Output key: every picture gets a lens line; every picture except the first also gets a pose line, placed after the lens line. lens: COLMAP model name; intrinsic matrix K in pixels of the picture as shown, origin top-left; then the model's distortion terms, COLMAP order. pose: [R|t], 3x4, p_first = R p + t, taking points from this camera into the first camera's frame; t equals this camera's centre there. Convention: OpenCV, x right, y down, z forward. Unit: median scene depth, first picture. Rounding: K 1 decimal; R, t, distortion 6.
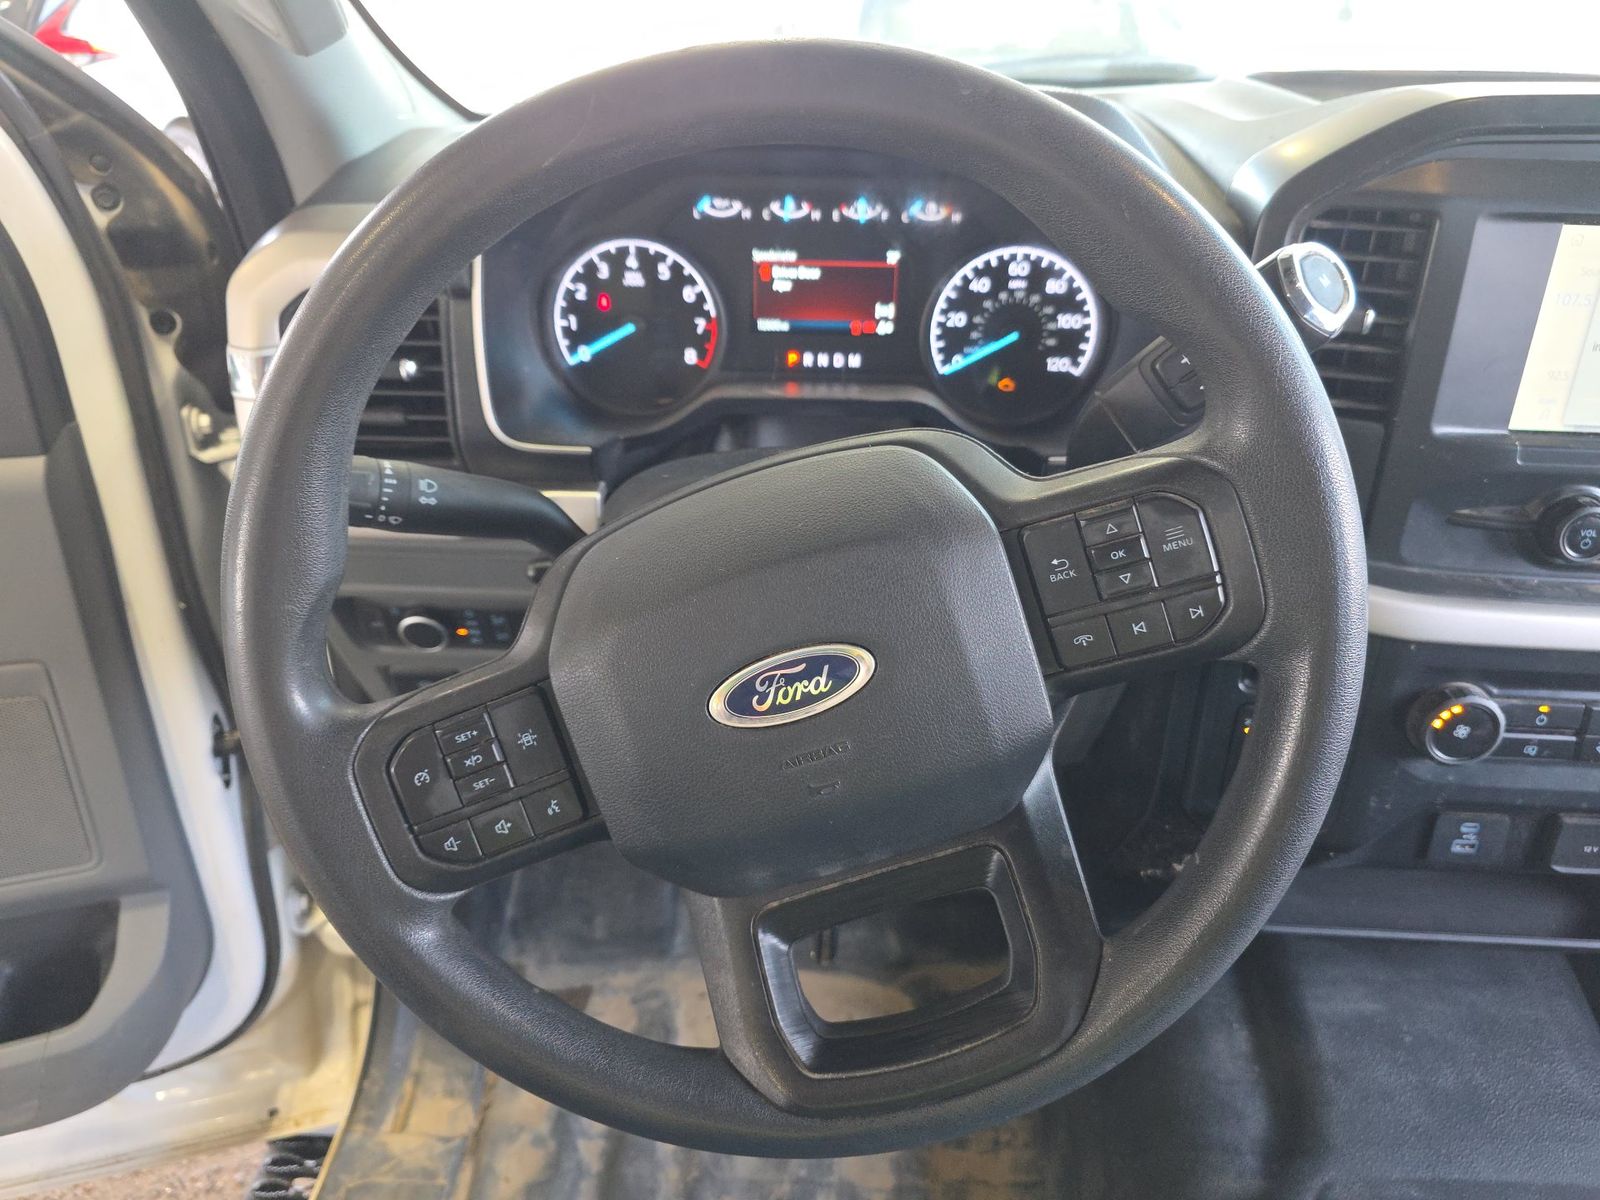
lens RADIAL K [[1073.3, 0, 786.8], [0, 1073.3, 586.0], [0, 0, 1]] dist [0.007636, -0.014782]
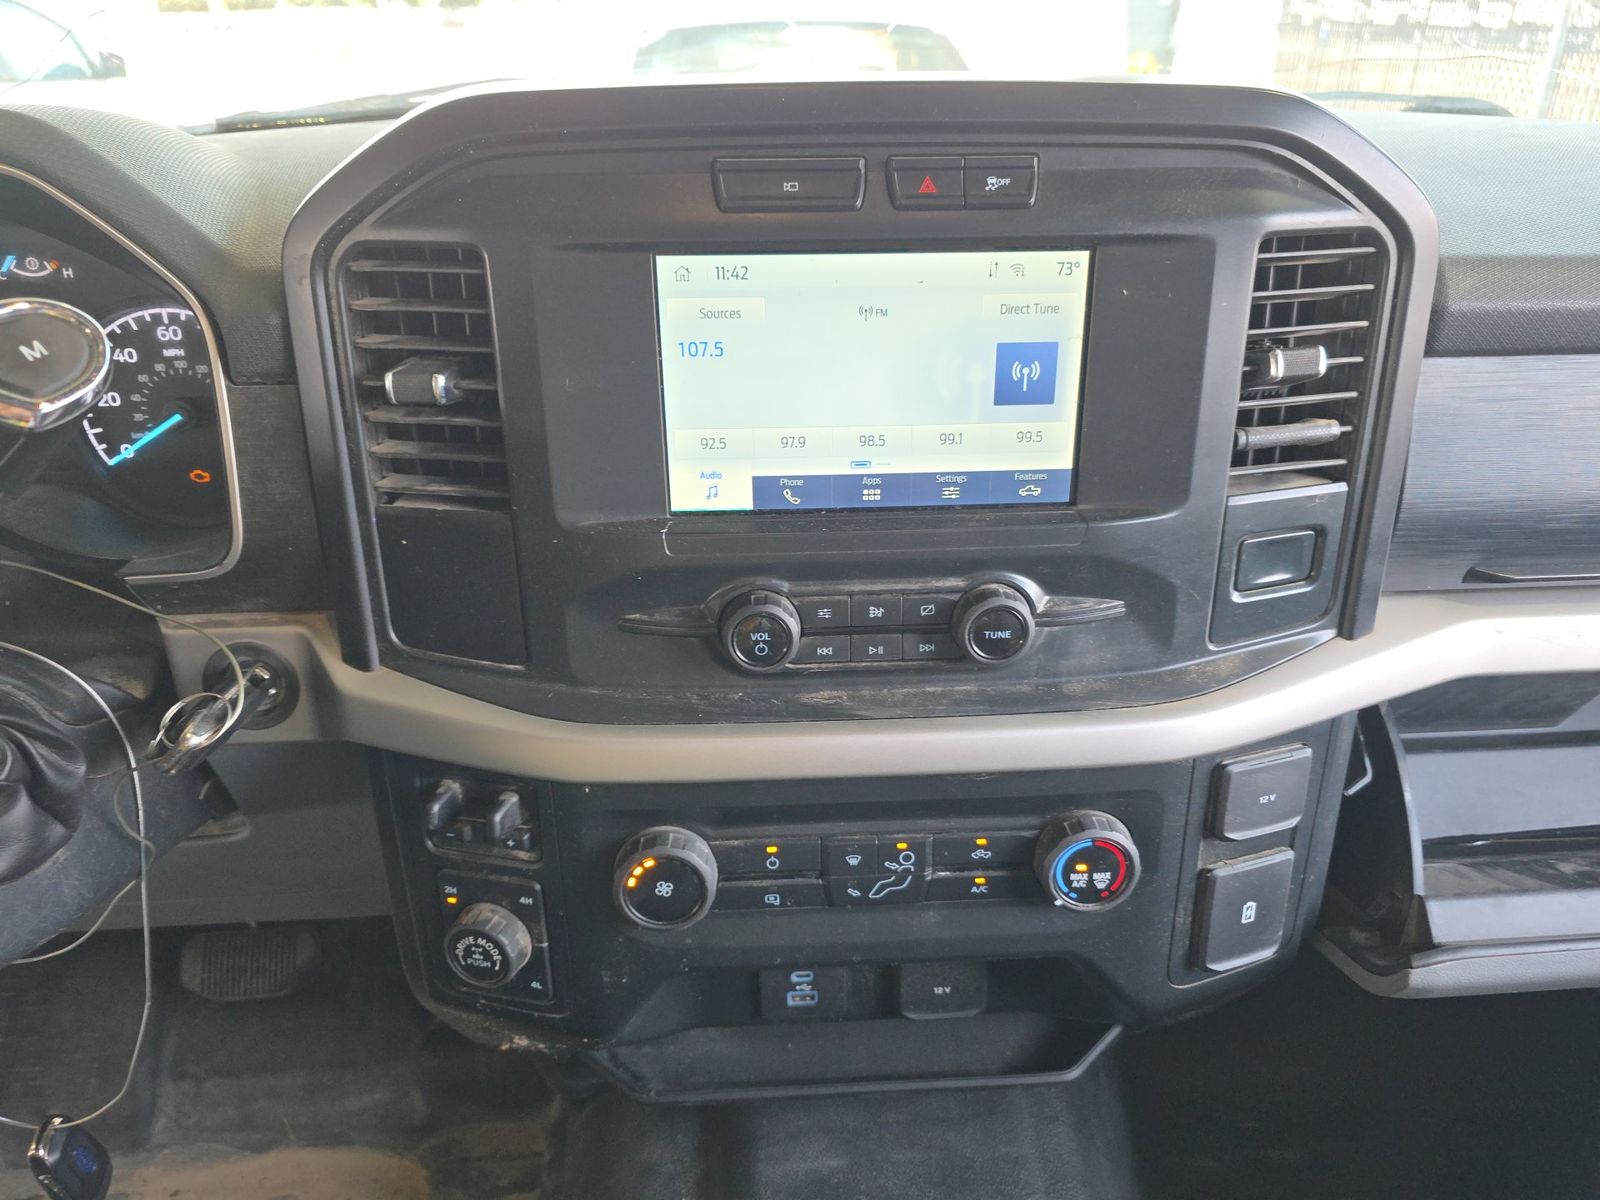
lens RADIAL K [[1073.3, 0, 802.5], [0, 1073.3, 591.7], [0, 0, 1]] dist [0.007636, -0.014782]
pose [[0.992765, -0.063067, 0.102180, 0.586870], [0.066888, 0.997167, -0.034404, -0.044606], [-0.099720, 0.040990, 0.994171, 0.165928]]
